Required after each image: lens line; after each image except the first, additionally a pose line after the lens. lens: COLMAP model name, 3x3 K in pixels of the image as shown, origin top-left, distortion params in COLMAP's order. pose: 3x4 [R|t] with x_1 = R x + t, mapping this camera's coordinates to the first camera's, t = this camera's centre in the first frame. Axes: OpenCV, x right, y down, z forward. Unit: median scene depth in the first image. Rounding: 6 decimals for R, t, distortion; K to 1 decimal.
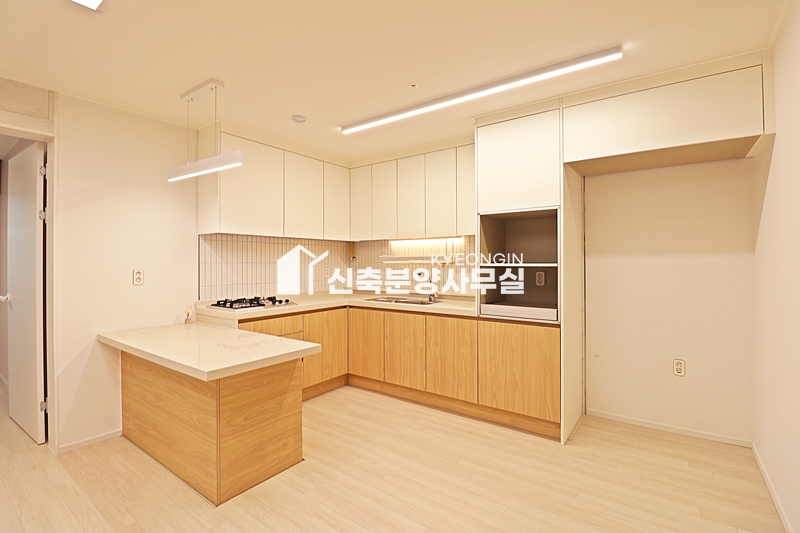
lens RADIAL K [[369.7, 0, 399.0], [0, 369.7, 262.8], [0, 0, 1]] dist [-0.002914, -0.011922]
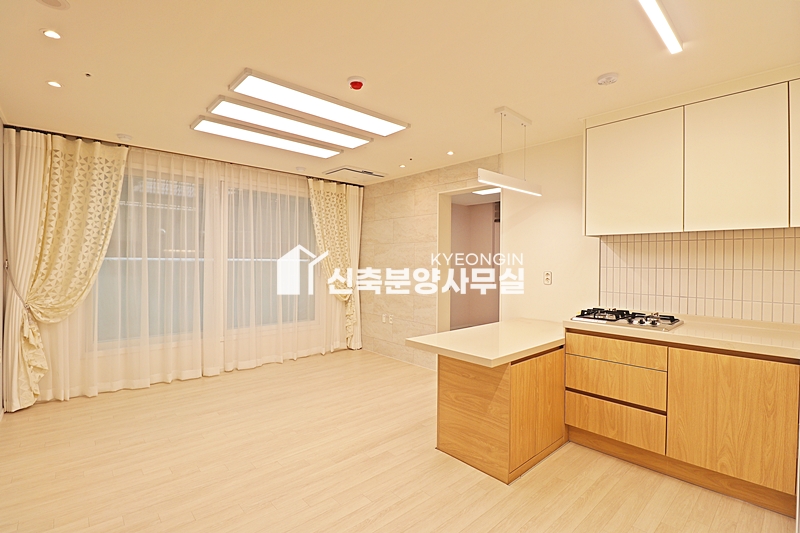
lens RADIAL K [[369.7, 0, 400.8], [0, 369.7, 262.1], [0, 0, 1]] dist [-0.002914, -0.011922]
pose [[-0.200150, 0.003491, -0.979759, 0.553649], [-0.008855, 0.999946, 0.005372, -0.014716], [0.979725, 0.009751, -0.200109, 0.740943]]
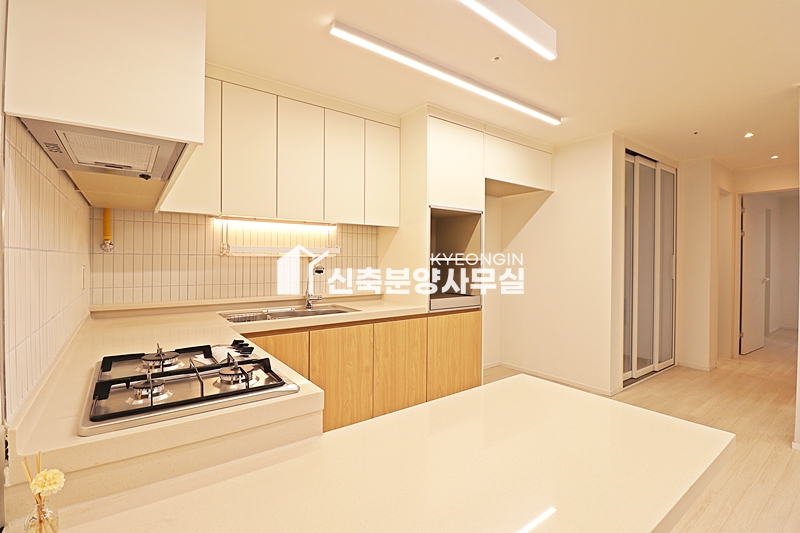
lens RADIAL K [[369.7, 0, 400.9], [0, 369.7, 262.3], [0, 0, 1]] dist [-0.002914, -0.011922]
pose [[0.303065, -0.007175, 0.952943, -0.724753], [-0.006524, 0.999933, 0.009604, 0.005008], [-0.952948, -0.009127, 0.302998, 0.778862]]
